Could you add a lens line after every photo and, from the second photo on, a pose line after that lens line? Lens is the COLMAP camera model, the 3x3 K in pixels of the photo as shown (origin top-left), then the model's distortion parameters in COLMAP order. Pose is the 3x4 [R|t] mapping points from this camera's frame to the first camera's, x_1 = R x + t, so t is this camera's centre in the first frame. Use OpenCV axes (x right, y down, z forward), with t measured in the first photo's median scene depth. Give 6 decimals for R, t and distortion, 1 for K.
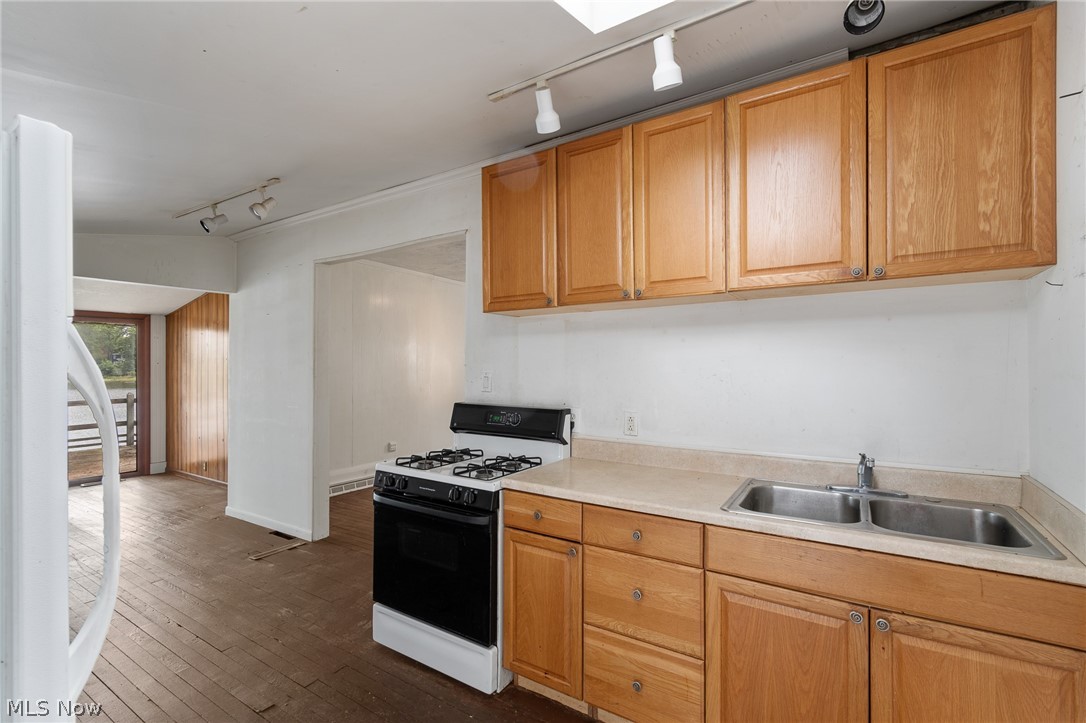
lens RADIAL K [[489.1, 0, 544.2], [0, 489.1, 367.5], [0, 0, 1]] dist [-0.000375, 0.000026]
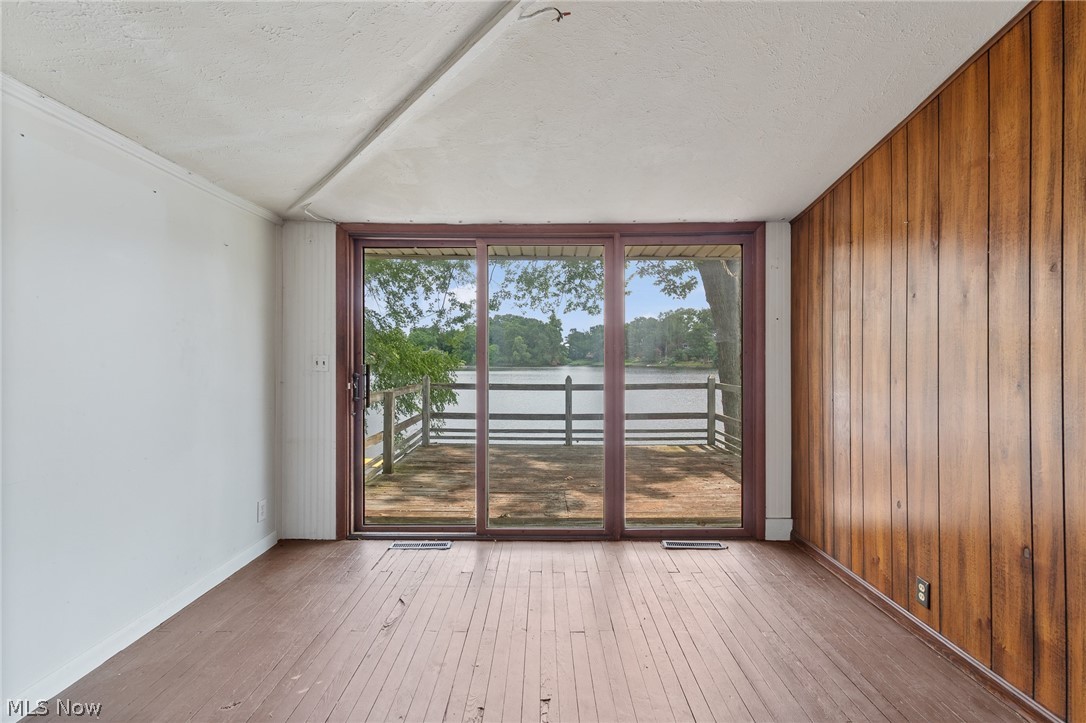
lens RADIAL K [[489.7, 0, 545.1], [0, 489.7, 359.6], [0, 0, 1]] dist [0.000278, 0.000192]
pose [[0.544871, 0.009363, -0.838467, -1.249289], [-0.001078, 0.999945, 0.010465, 0.069042], [0.838519, -0.004798, 0.544851, 1.319826]]
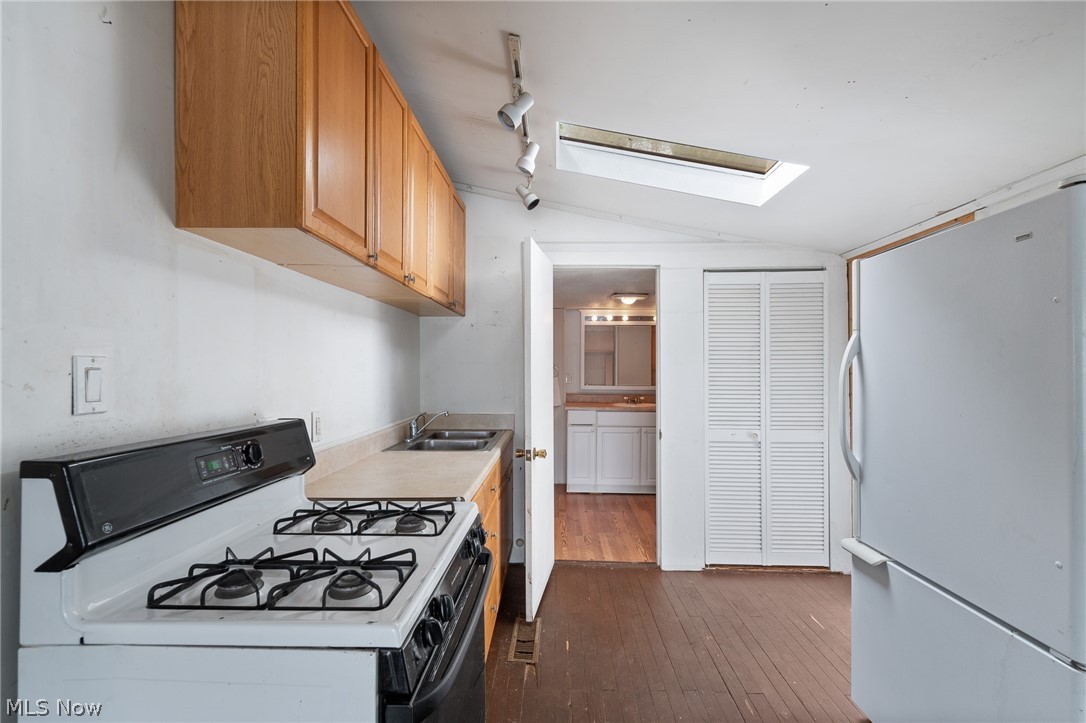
lens RADIAL K [[489.7, 0, 545.1], [0, 489.7, 359.6], [0, 0, 1]] dist [0.000278, 0.000192]
pose [[-0.515923, 0.020464, 0.856390, -0.605905], [0.005646, 0.999774, -0.020489, 0.023538], [-0.856616, -0.005736, -0.515922, 0.979508]]
